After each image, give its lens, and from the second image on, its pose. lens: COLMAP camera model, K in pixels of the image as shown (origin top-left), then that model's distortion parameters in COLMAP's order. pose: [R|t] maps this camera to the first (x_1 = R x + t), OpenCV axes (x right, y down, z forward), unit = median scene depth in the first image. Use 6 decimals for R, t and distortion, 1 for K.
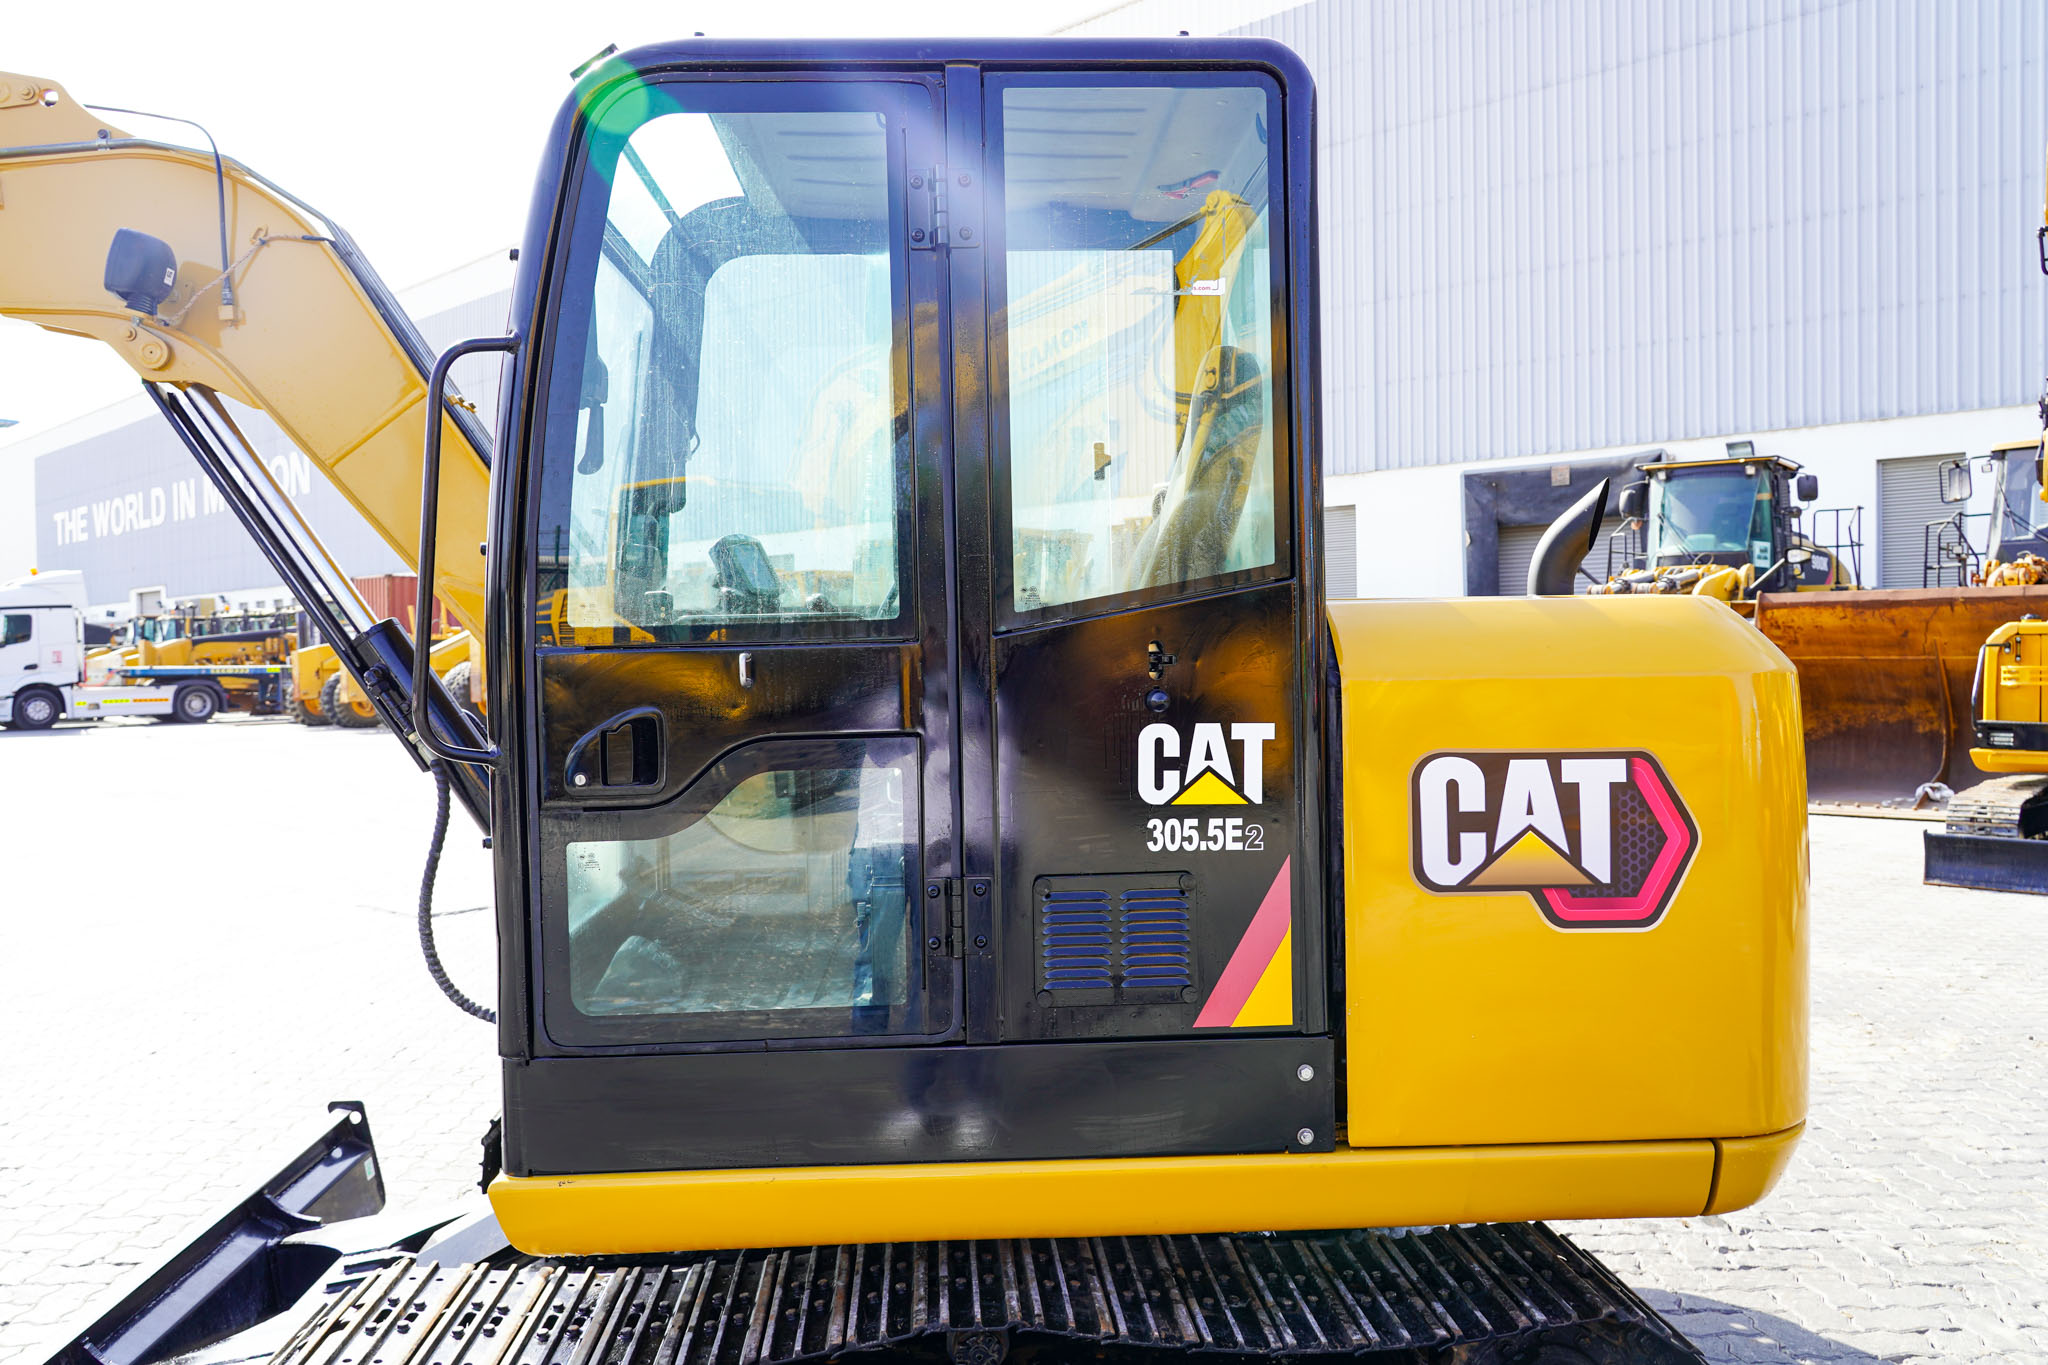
lens RADIAL K [[1529.3, 0, 1025.0], [0, 1529.3, 678.1], [0, 0, 1]] dist [-0.012192, 0.003537]
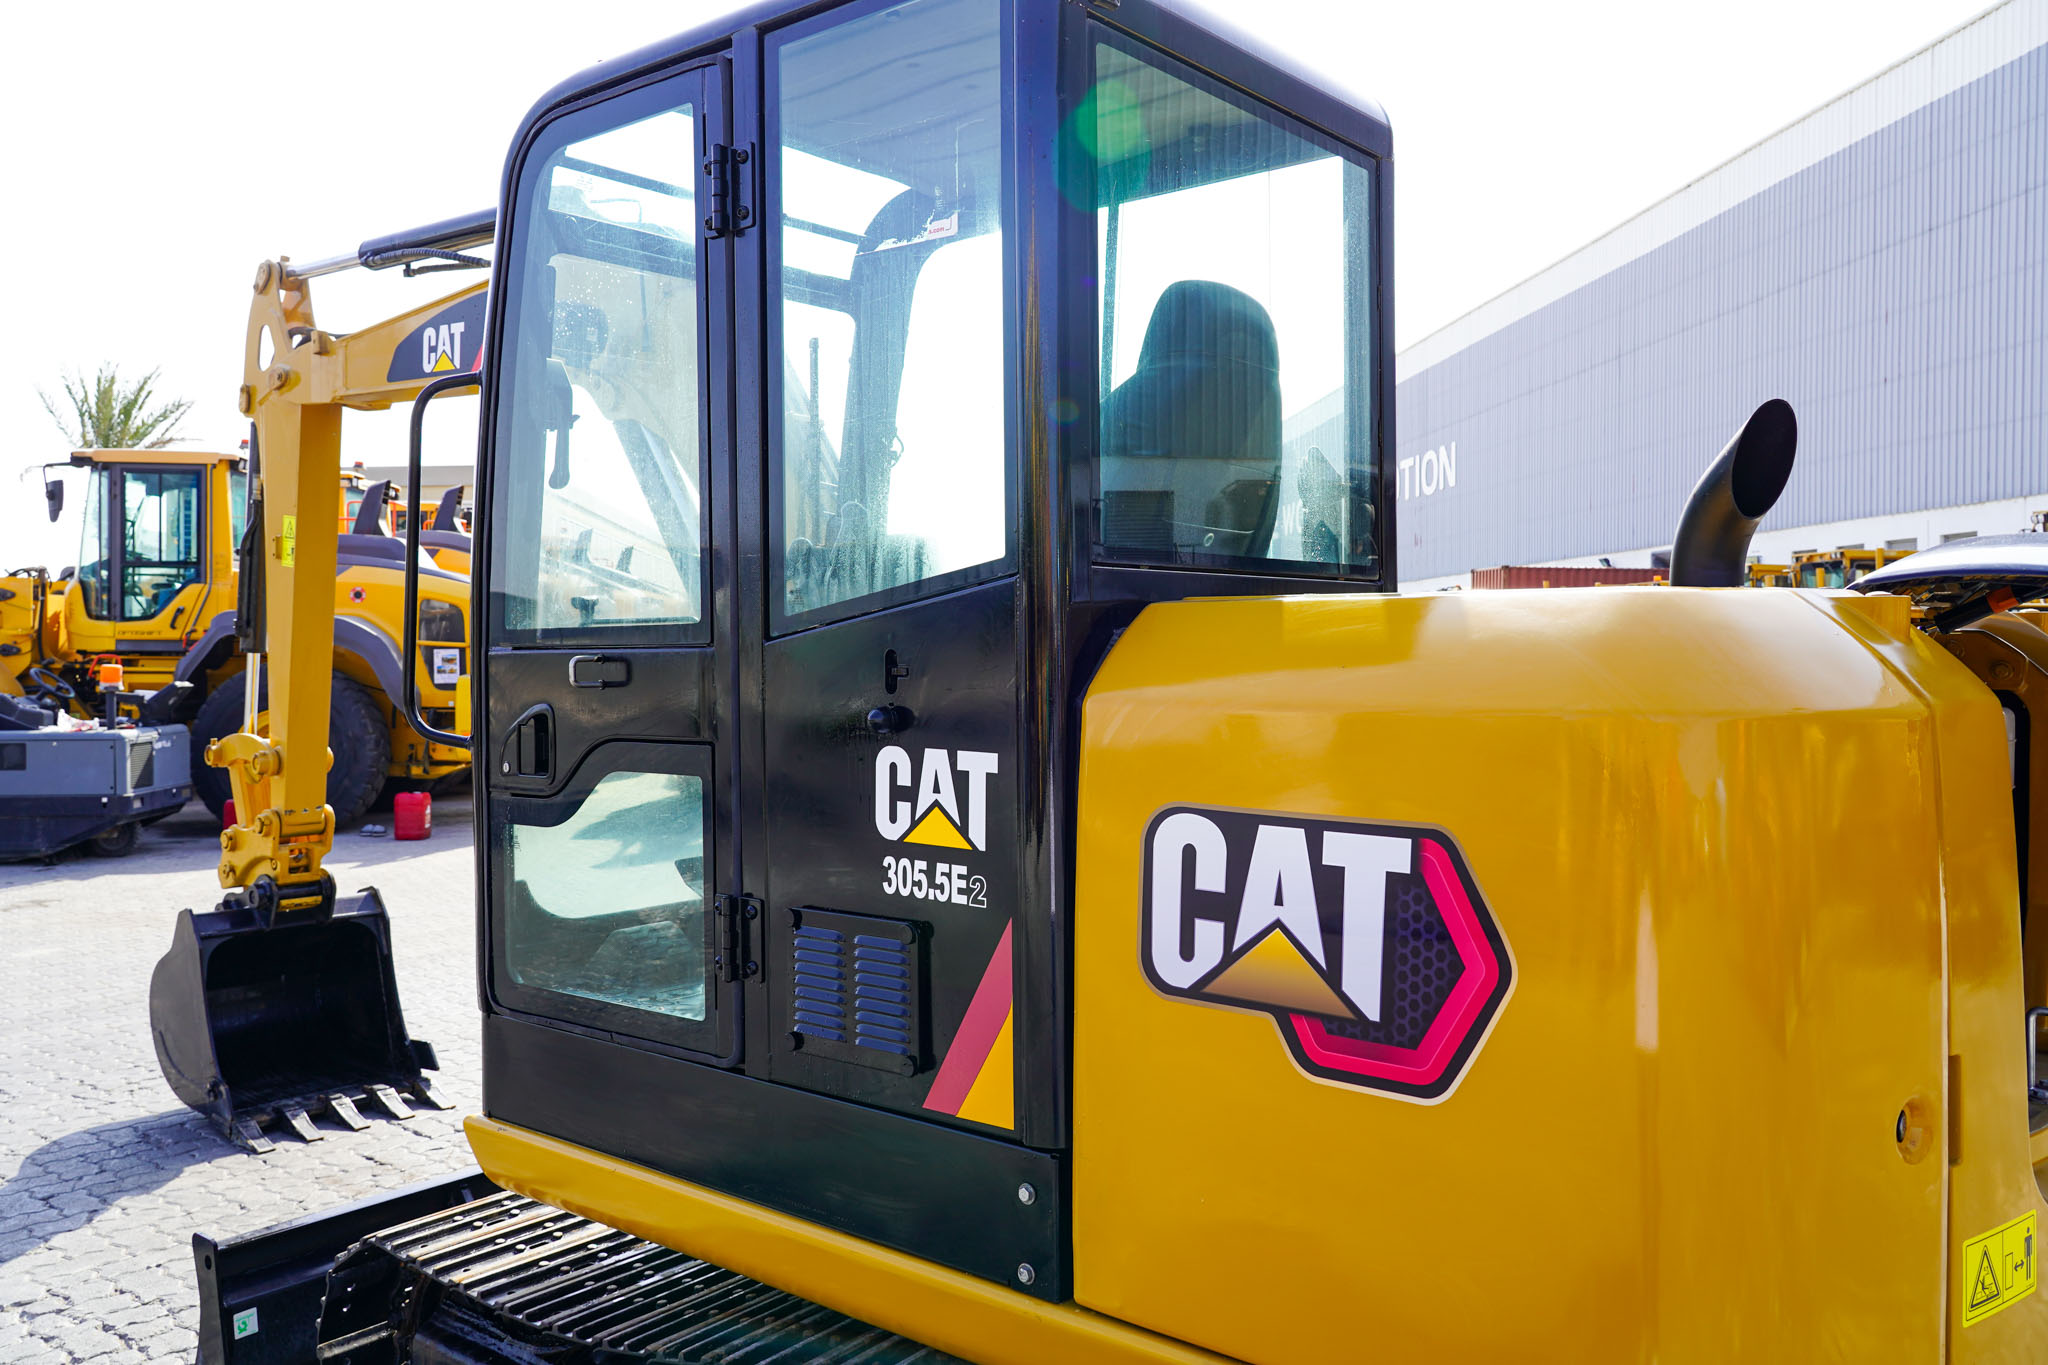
lens RADIAL K [[1620.3, 0, 1016.1], [0, 1620.3, 672.0], [0, 0, 1]] dist [0.000666, 0.013085]
pose [[0.740684, 0.024028, -0.671424, 0.529883], [-0.024767, 0.999658, 0.008452, -0.015091], [0.671397, 0.010369, 0.741025, 0.262058]]
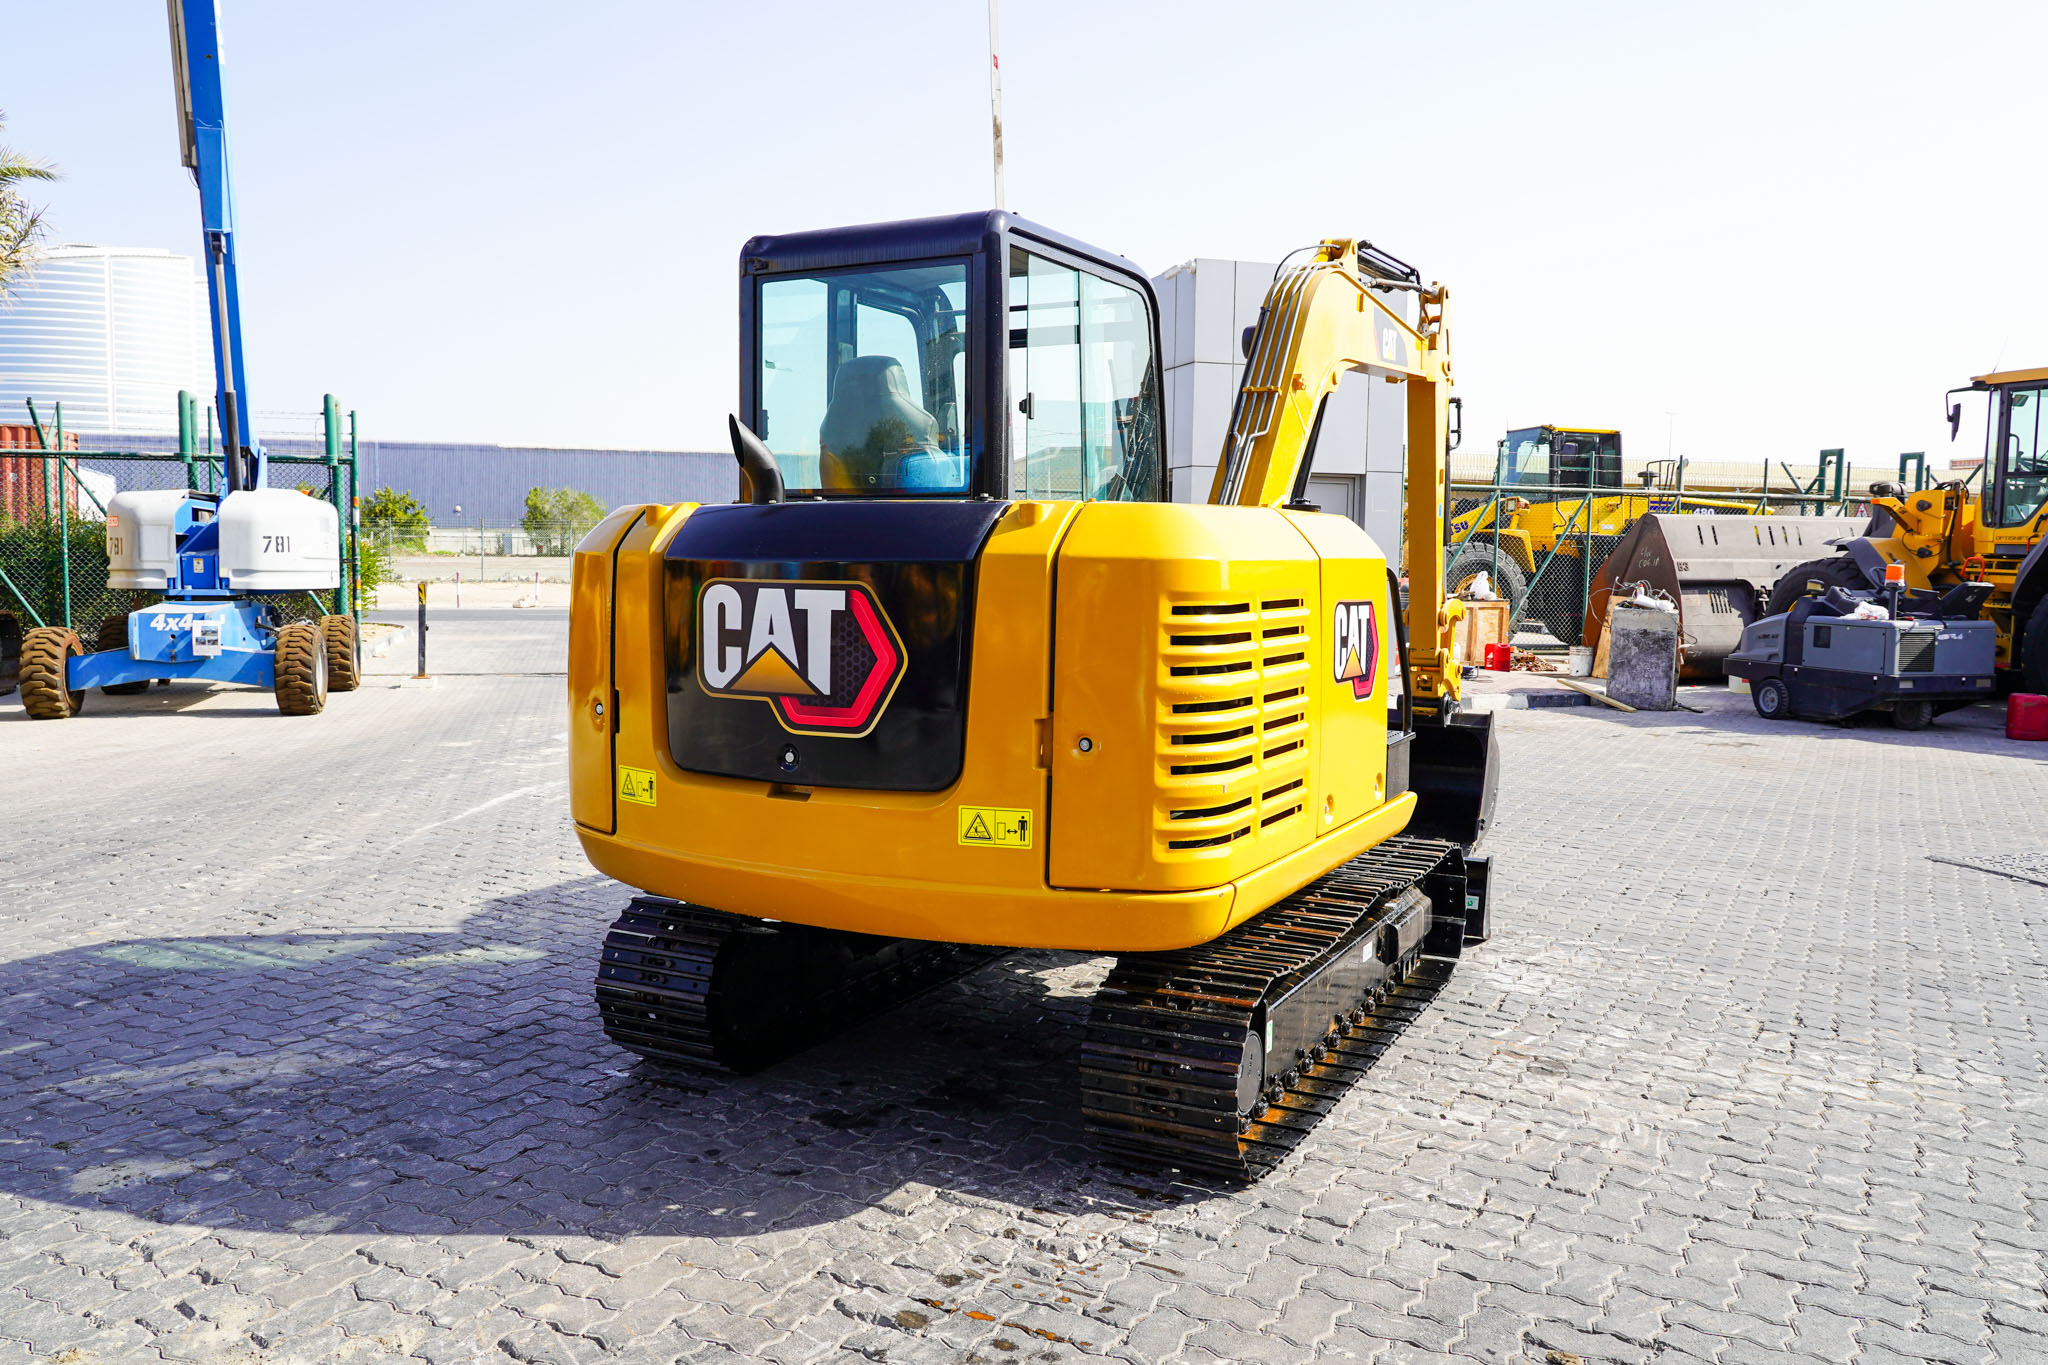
lens RADIAL K [[1550.1, 0, 987.7], [0, 1550.1, 662.0], [0, 0, 1]] dist [-0.028714, 0.025039]
pose [[-0.536188, 0.072577, -0.840973, 1.266661], [-0.020819, 0.994857, 0.099132, -0.046874], [0.843842, 0.070662, -0.531919, 1.711830]]
